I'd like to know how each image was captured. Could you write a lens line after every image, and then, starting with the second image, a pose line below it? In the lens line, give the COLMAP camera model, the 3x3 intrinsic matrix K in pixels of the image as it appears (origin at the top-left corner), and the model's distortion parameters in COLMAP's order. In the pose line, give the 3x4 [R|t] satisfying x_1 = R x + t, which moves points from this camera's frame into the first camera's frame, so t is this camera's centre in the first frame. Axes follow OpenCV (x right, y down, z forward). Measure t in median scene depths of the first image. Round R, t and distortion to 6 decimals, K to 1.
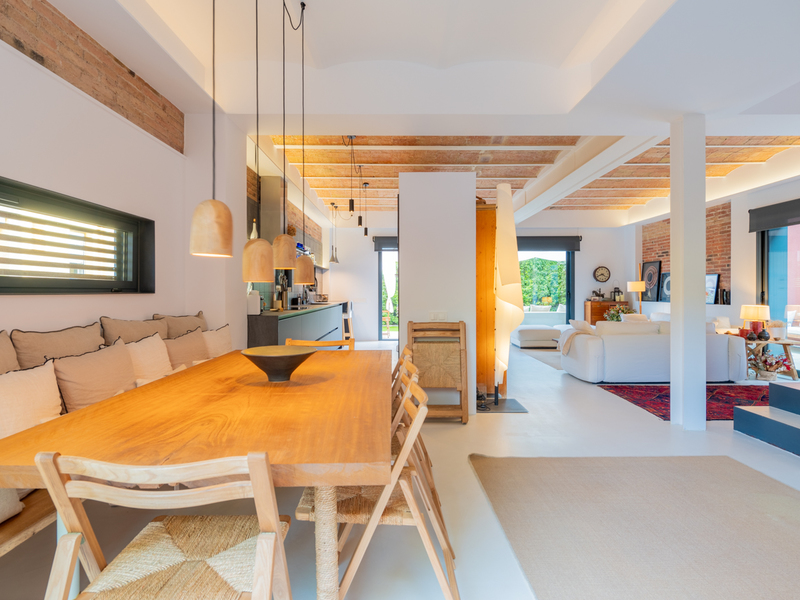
lens RADIAL K [[474.2, 0, 400.0], [0, 474.2, 300.0], [0, 0, 1]] dist [-0.007522, -0.001632]
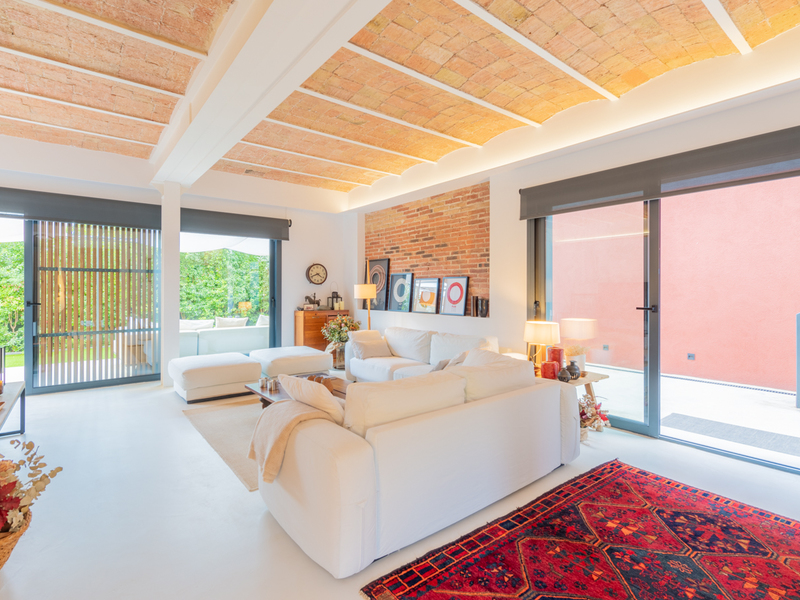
lens RADIAL K [[405.8, 0, 402.0], [0, 405.8, 288.7], [0, 0, 1]] dist [-0.000697, 0.000012]
pose [[0.792964, 0.006920, 0.609230, 0.153551], [0.007343, 0.999754, -0.020915, -0.018082], [-0.609225, 0.021058, 0.792718, 0.442281]]
